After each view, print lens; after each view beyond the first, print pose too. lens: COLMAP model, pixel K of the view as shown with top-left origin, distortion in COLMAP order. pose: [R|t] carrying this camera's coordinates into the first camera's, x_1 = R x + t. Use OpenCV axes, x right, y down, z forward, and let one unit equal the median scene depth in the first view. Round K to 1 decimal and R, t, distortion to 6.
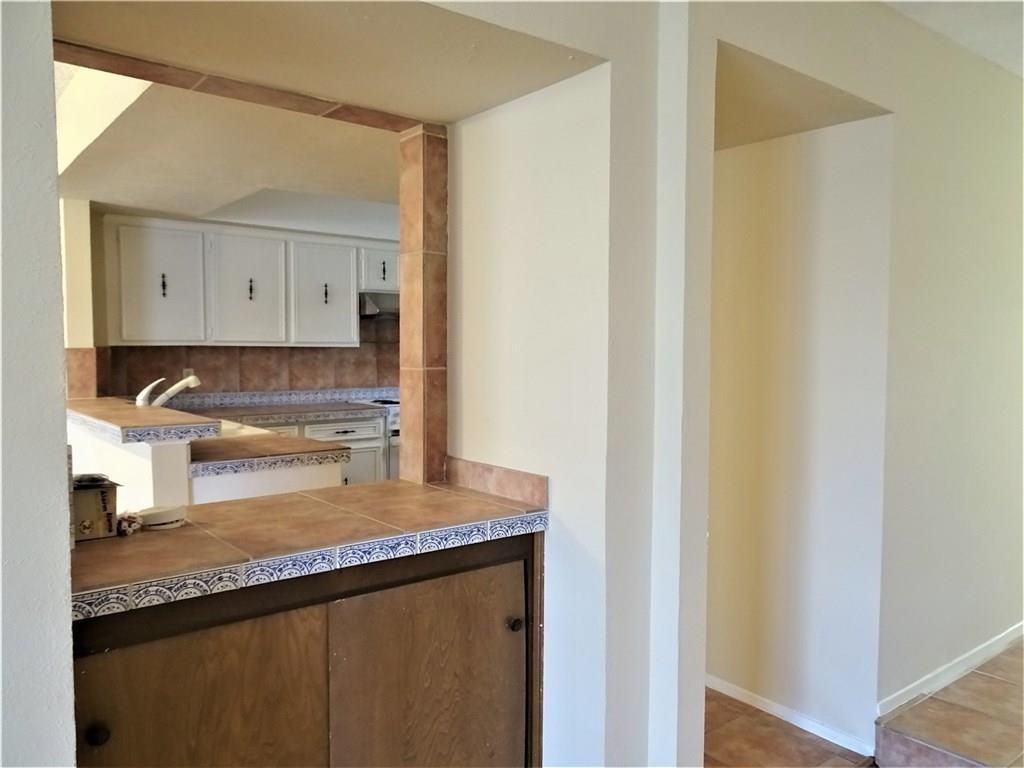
lens RADIAL K [[779.6, 0, 512.0], [0, 779.6, 384.0], [0, 0, 1]] dist [-0.004381, -0.005680]
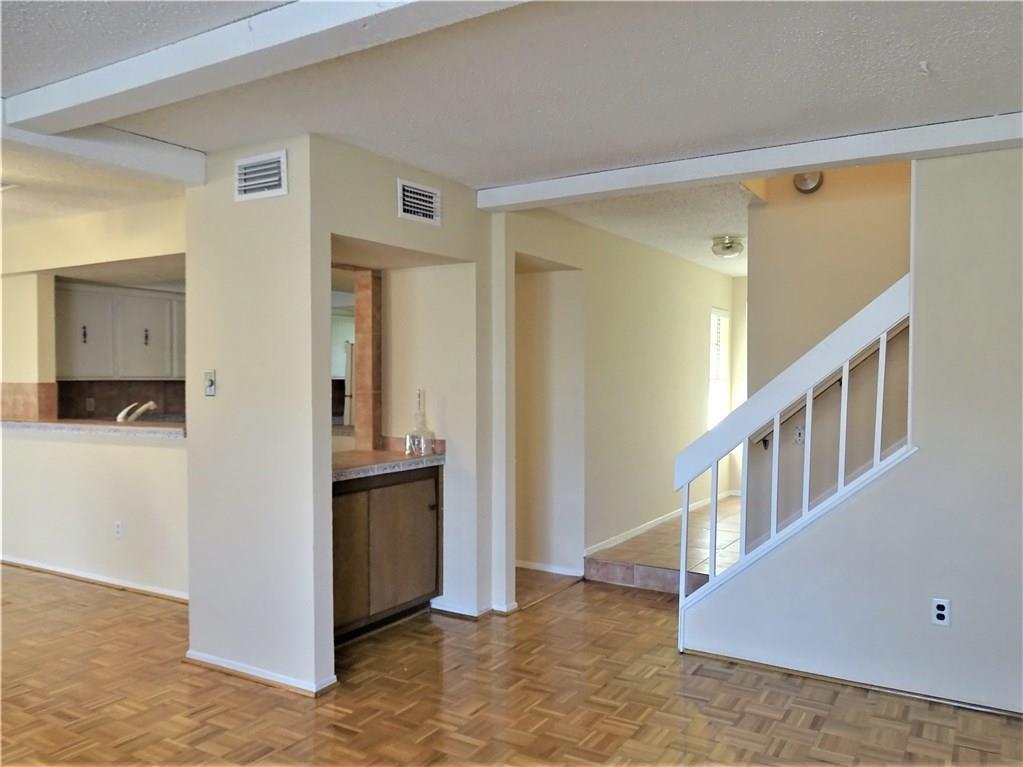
lens RADIAL K [[778.8, 0, 511.5], [0, 778.8, 383.5], [0, 0, 1]] dist [-0.004381, -0.005680]
pose [[0.940974, -0.009108, 0.338358, -0.449219], [0.021924, 0.999179, -0.034072, 0.033738], [-0.337769, 0.039479, 0.940401, -0.985373]]
